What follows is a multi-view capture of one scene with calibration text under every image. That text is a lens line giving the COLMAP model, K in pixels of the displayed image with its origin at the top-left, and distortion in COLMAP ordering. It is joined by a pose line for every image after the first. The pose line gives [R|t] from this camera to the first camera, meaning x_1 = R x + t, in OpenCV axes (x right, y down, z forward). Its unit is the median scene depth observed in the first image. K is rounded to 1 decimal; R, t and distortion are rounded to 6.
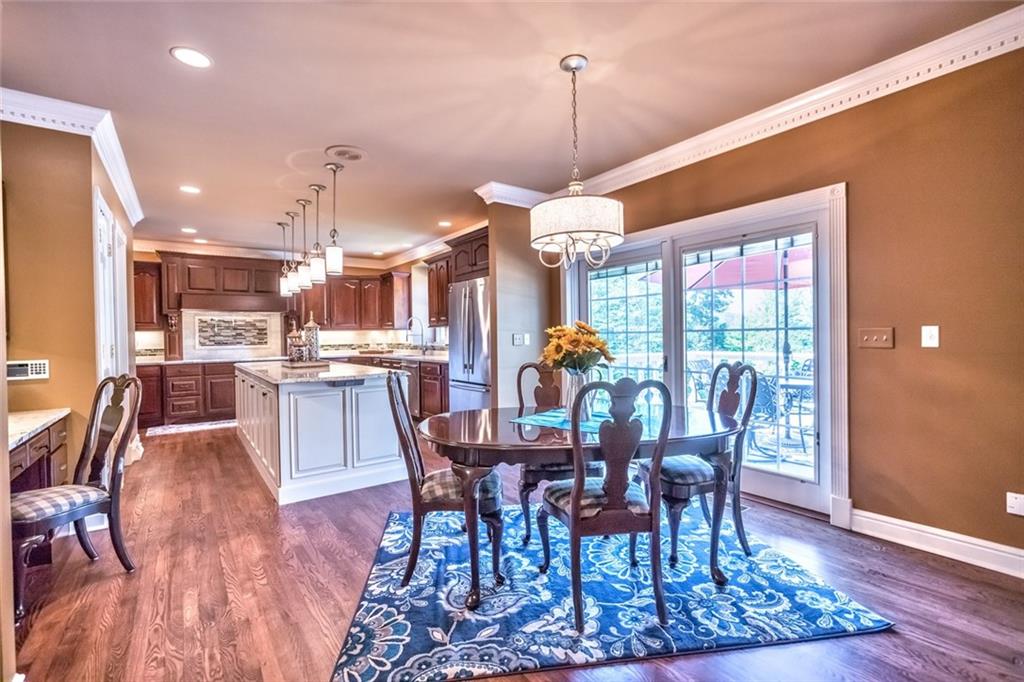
lens RADIAL K [[456.8, 0, 511.7], [0, 456.8, 338.3], [0, 0, 1]] dist [0.002653, 0.000106]
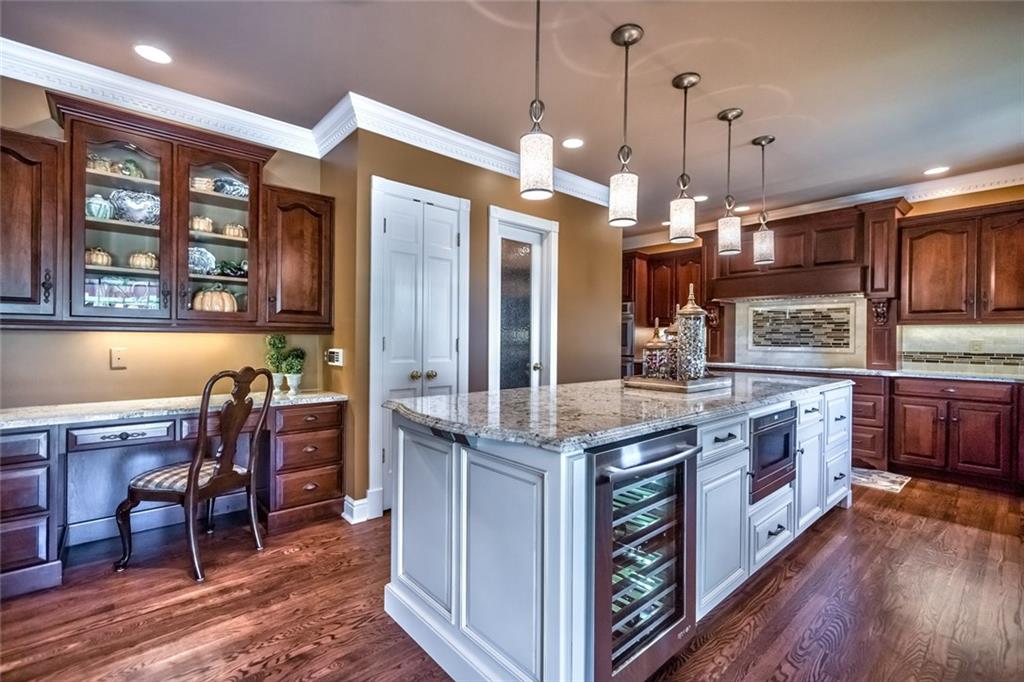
lens RADIAL K [[456.8, 0, 512.3], [0, 456.8, 339.8], [0, 0, 1]] dist [0.002653, 0.000106]
pose [[0.101904, 0.019634, -0.994600, 0.045784], [-0.017302, 0.999689, 0.017961, -0.000294], [0.994644, 0.015378, 0.102212, 0.516614]]
